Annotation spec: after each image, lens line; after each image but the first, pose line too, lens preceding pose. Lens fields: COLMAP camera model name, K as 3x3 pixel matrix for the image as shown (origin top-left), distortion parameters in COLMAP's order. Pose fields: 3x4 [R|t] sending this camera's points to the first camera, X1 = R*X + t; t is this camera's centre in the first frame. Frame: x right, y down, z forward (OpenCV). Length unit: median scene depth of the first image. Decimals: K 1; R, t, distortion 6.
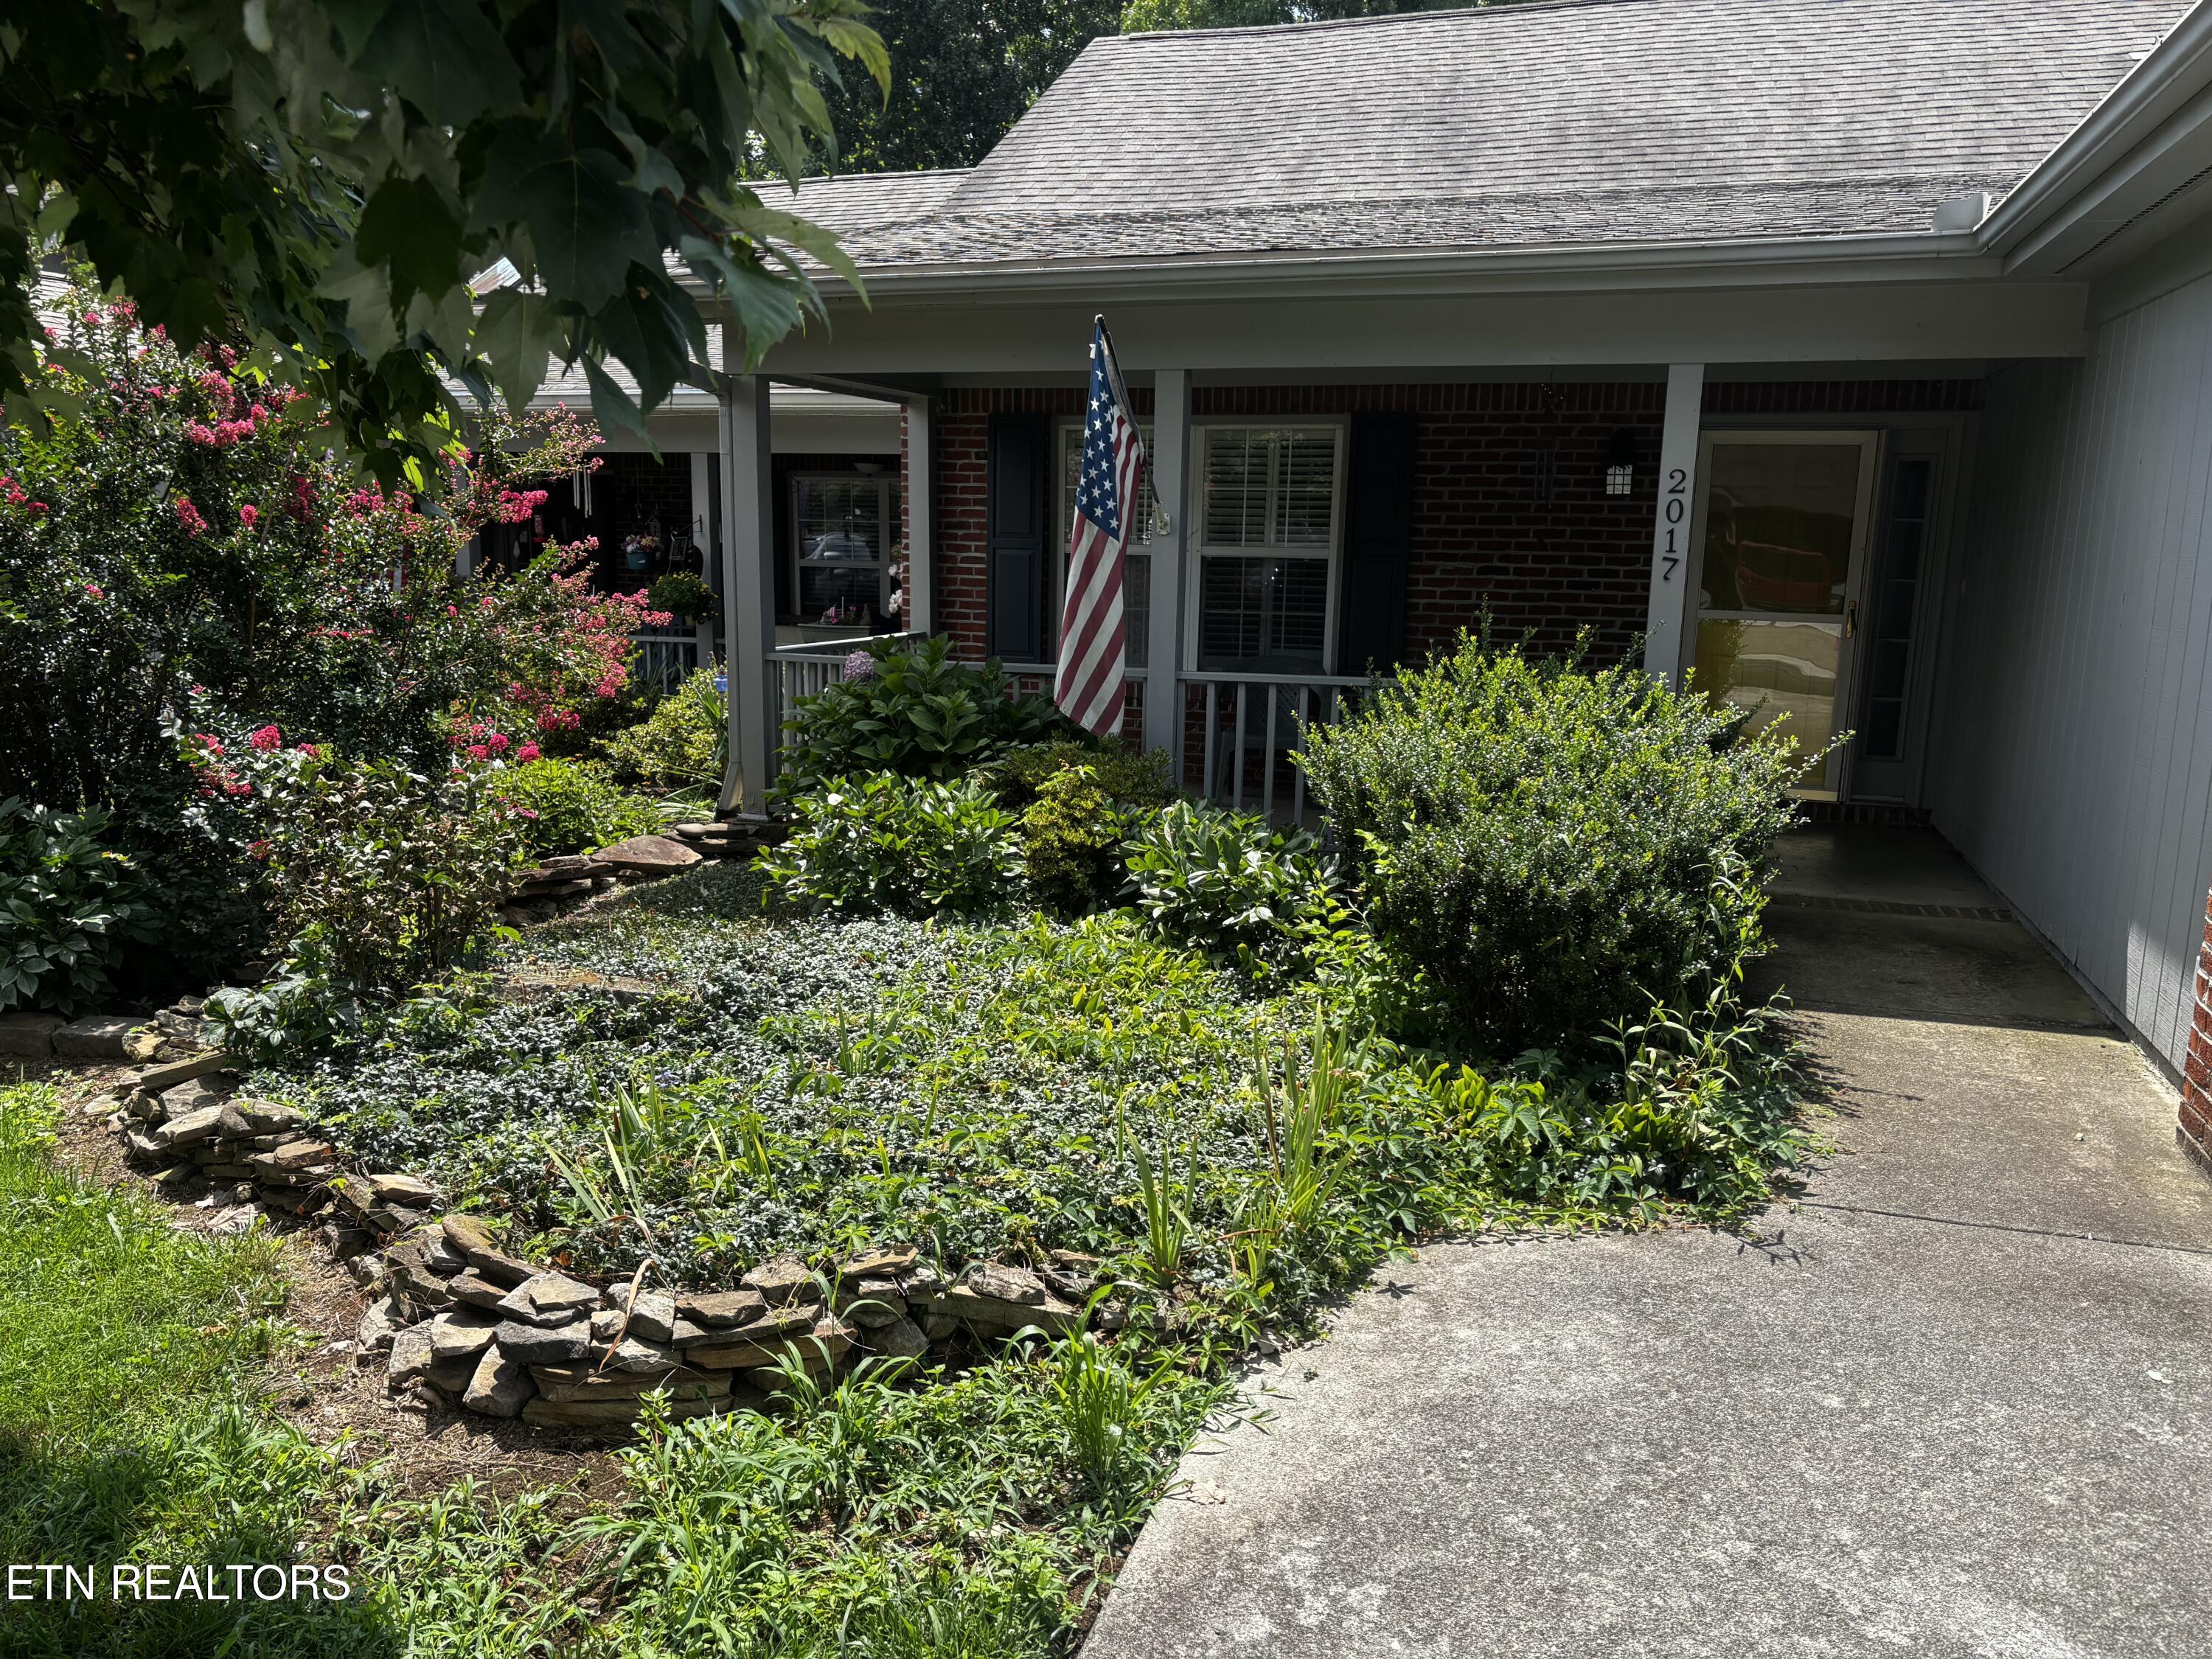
lens RADIAL K [[1677.0, 0, 1091.8], [0, 1677.0, 835.9], [0, 0, 1]] dist [0.114945, -0.147957]
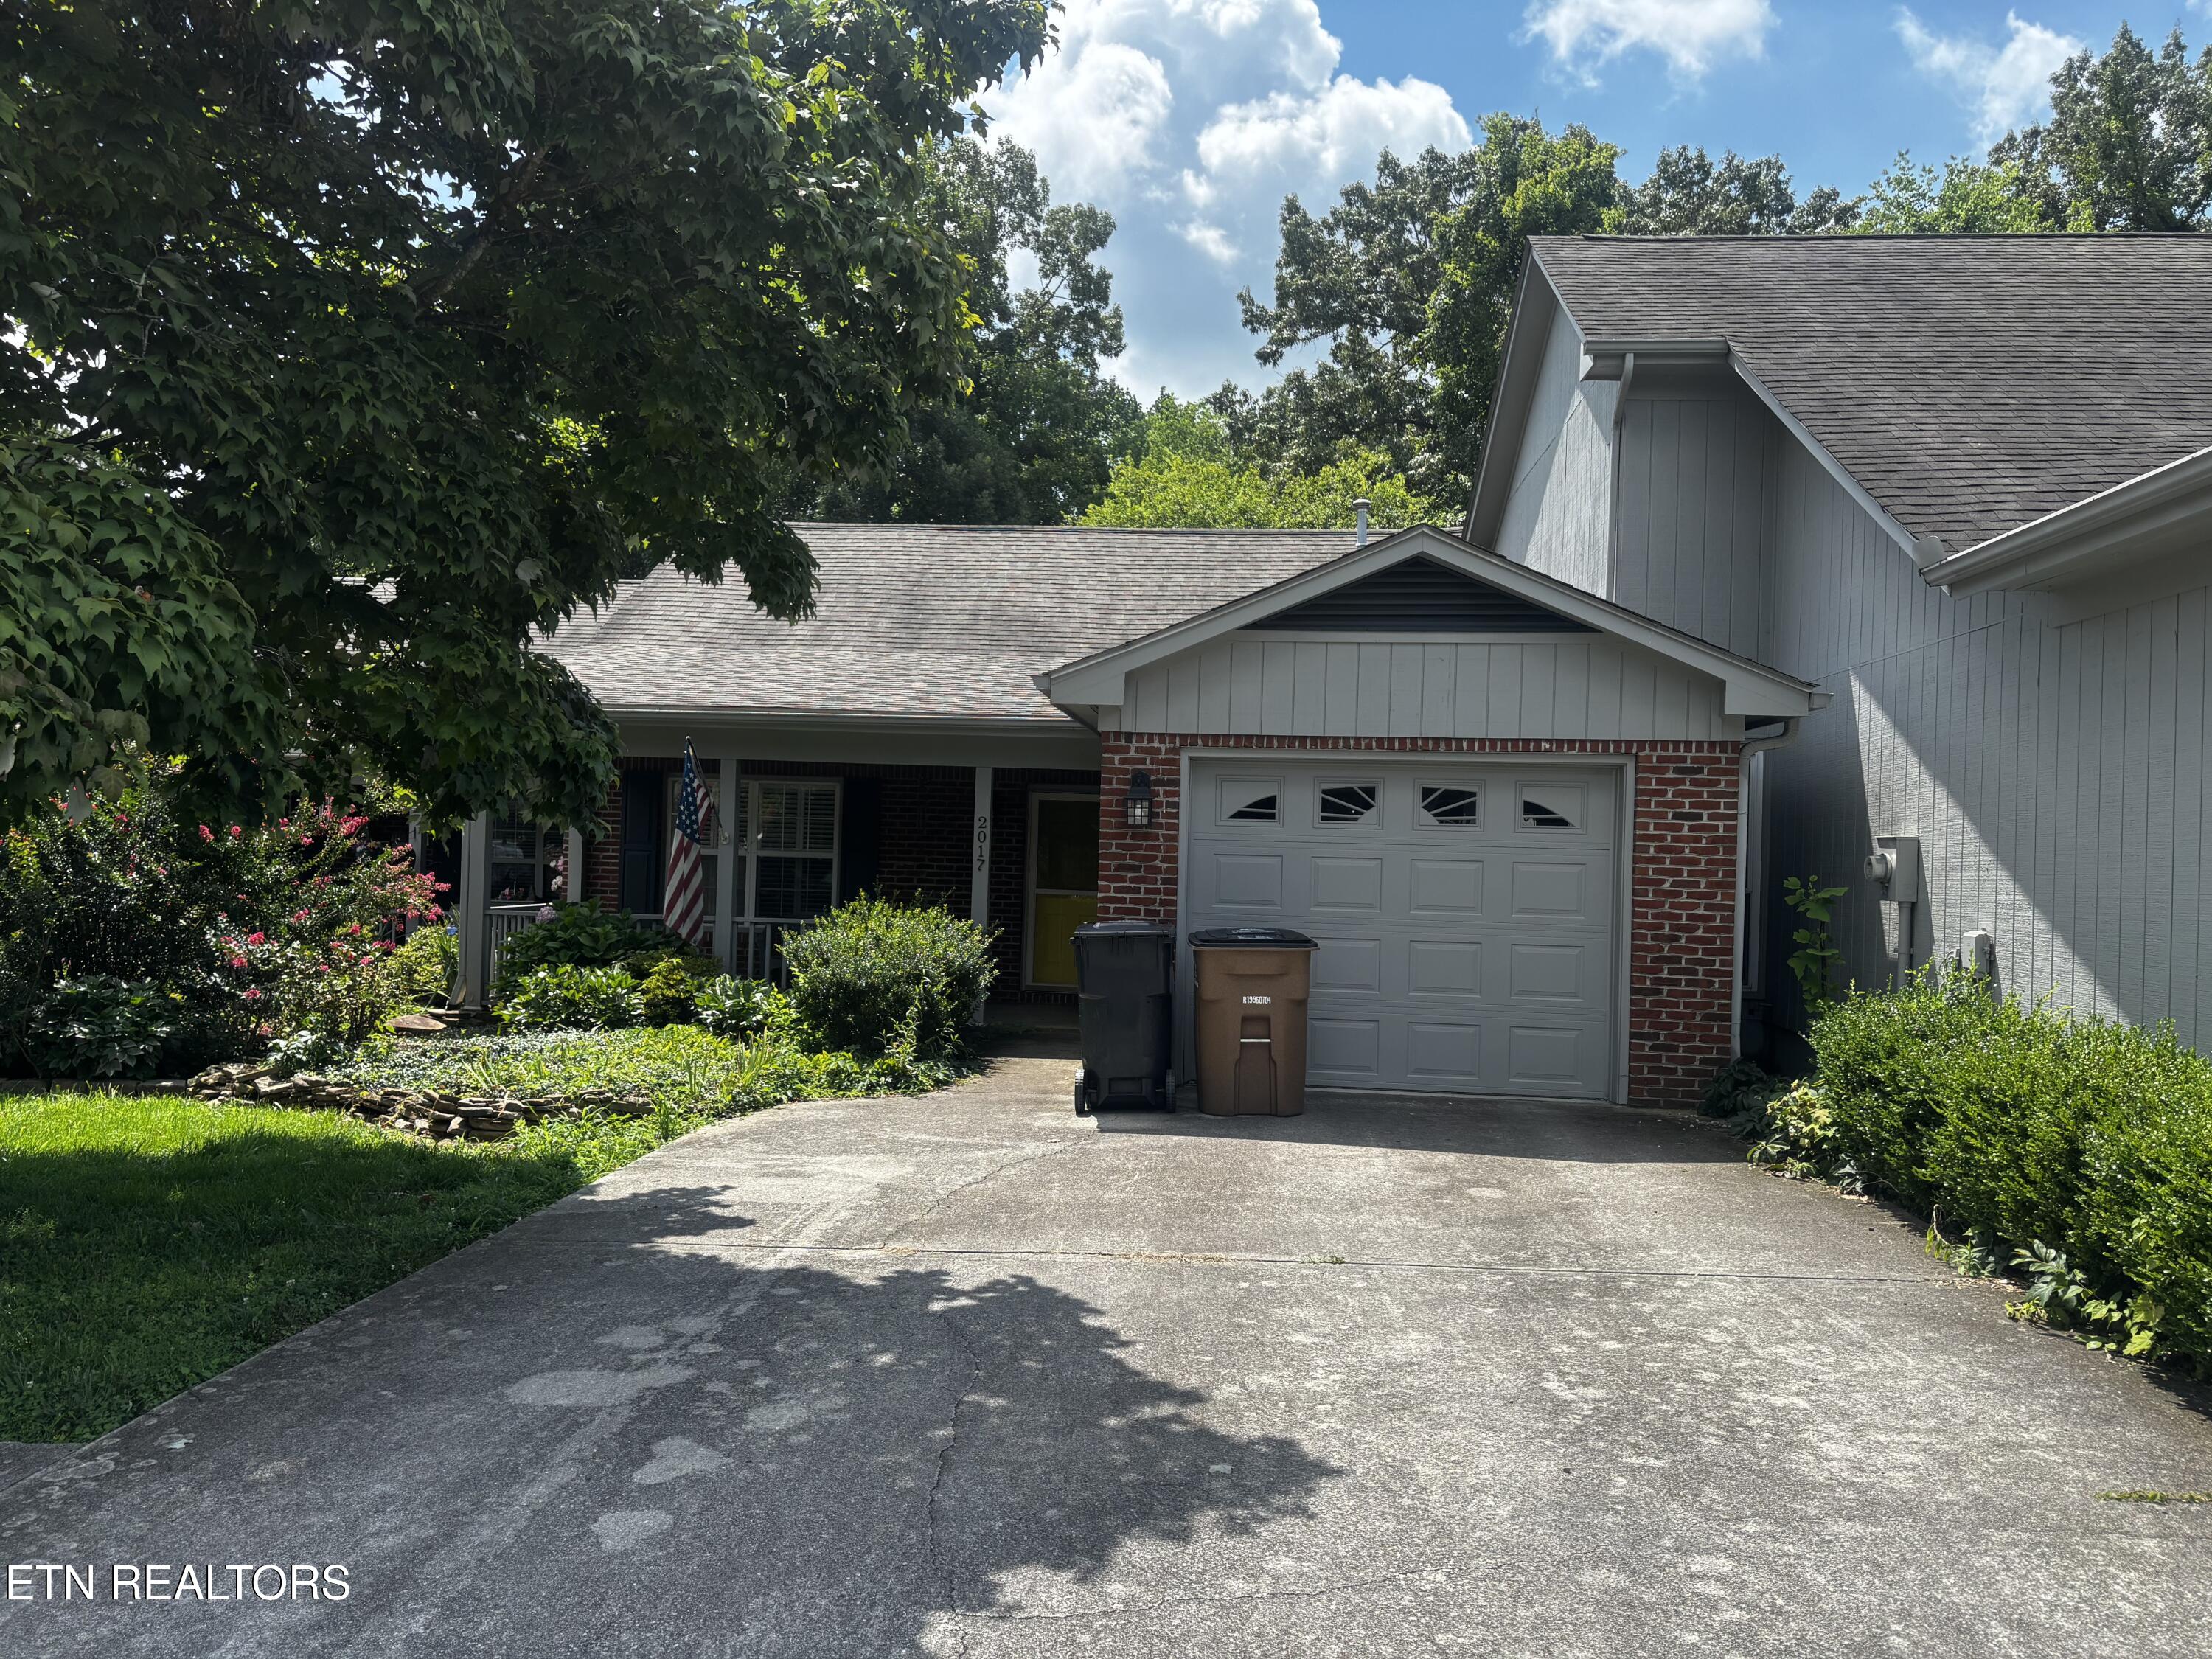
lens RADIAL K [[1677.0, 0, 1091.8], [0, 1677.0, 835.9], [0, 0, 1]] dist [0.114945, -0.147957]
pose [[0.974692, 0.013005, 0.223172, 0.027499], [0.027409, 0.983822, -0.177041, 0.182978], [-0.221864, 0.178678, 0.958567, -1.047287]]
